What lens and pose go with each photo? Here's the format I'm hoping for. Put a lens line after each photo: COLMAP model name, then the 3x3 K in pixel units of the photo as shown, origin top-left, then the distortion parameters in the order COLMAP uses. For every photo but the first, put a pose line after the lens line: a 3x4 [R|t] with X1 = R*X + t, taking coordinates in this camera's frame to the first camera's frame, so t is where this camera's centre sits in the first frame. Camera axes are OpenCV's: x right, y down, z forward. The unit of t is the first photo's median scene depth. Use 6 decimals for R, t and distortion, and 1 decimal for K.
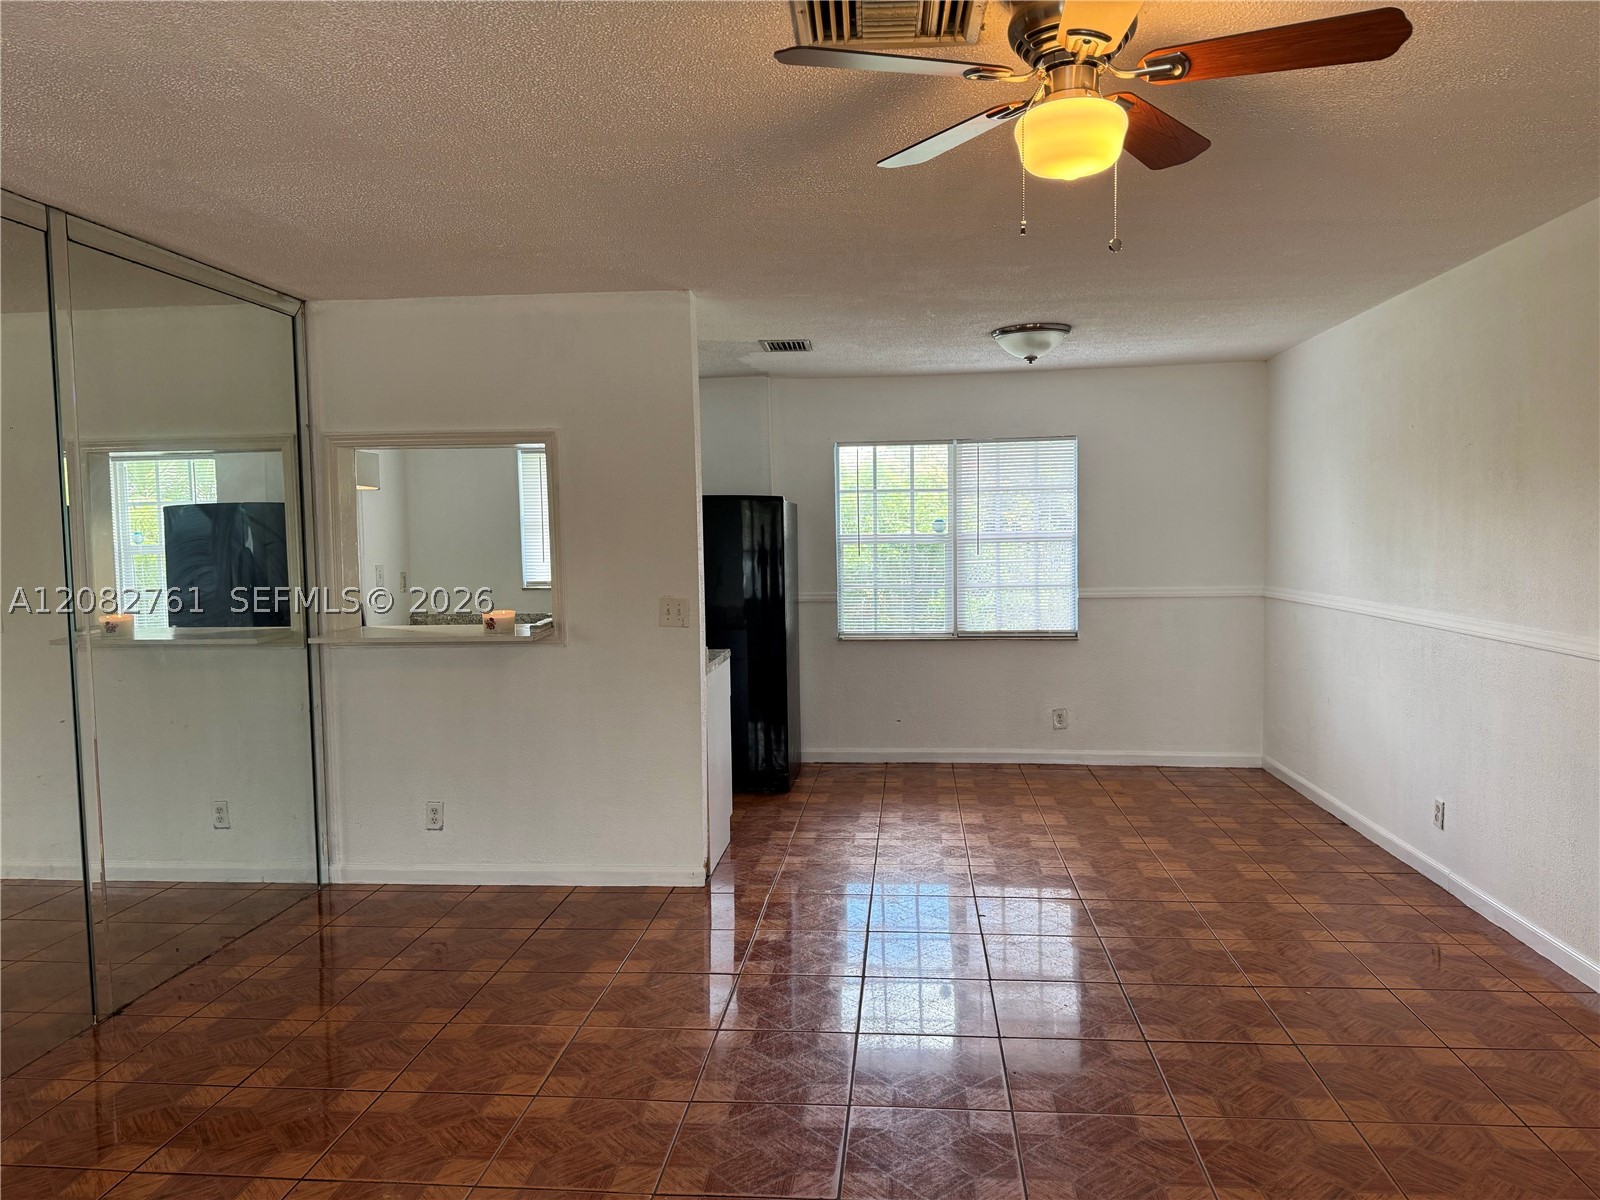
lens RADIAL K [[1142.0, 0, 800.0], [0, 1142.0, 600.0], [0, 0, 1]] dist [0.051790, -0.046813]
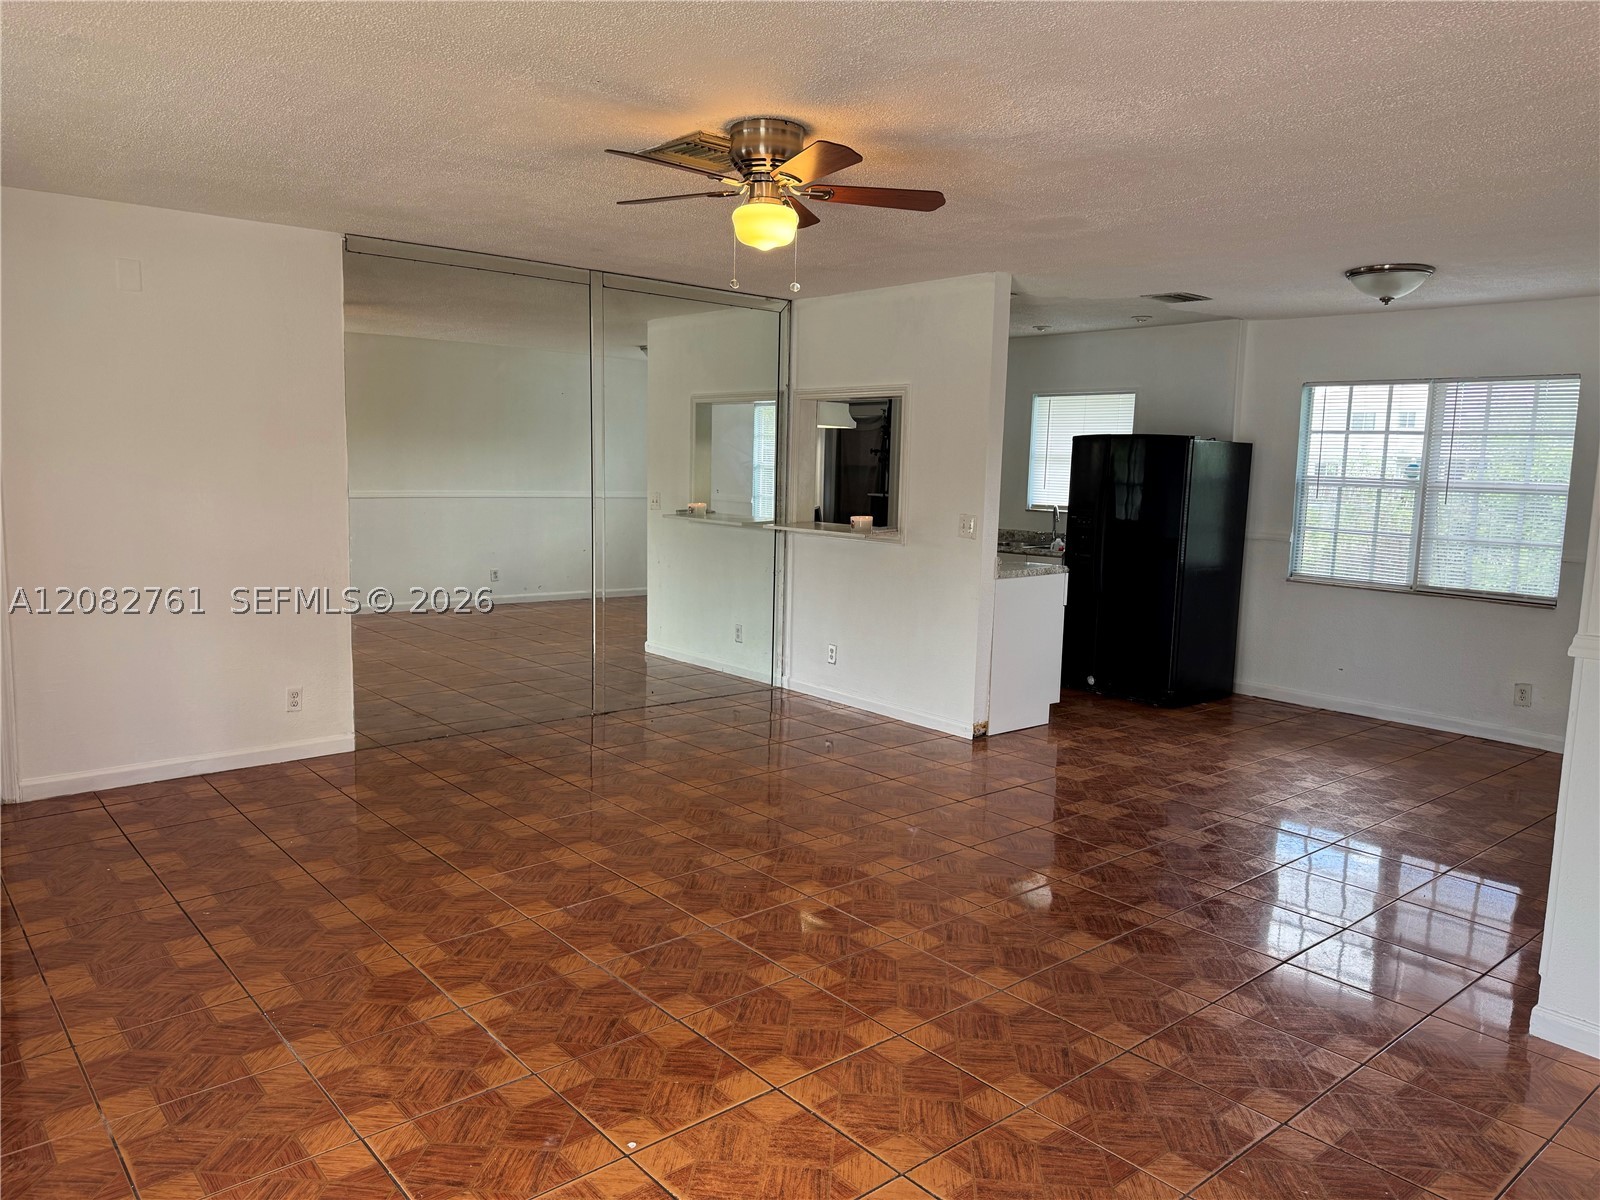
lens RADIAL K [[1119.2, 0, 800.0], [0, 1119.2, 600.0], [0, 0, 1]] dist [0.159874, -0.225468]
pose [[0.724296, 0.120397, -0.678897, 0.422873], [-0.079694, 0.992655, 0.091017, -0.004840], [0.684868, -0.011819, 0.728571, -0.046536]]
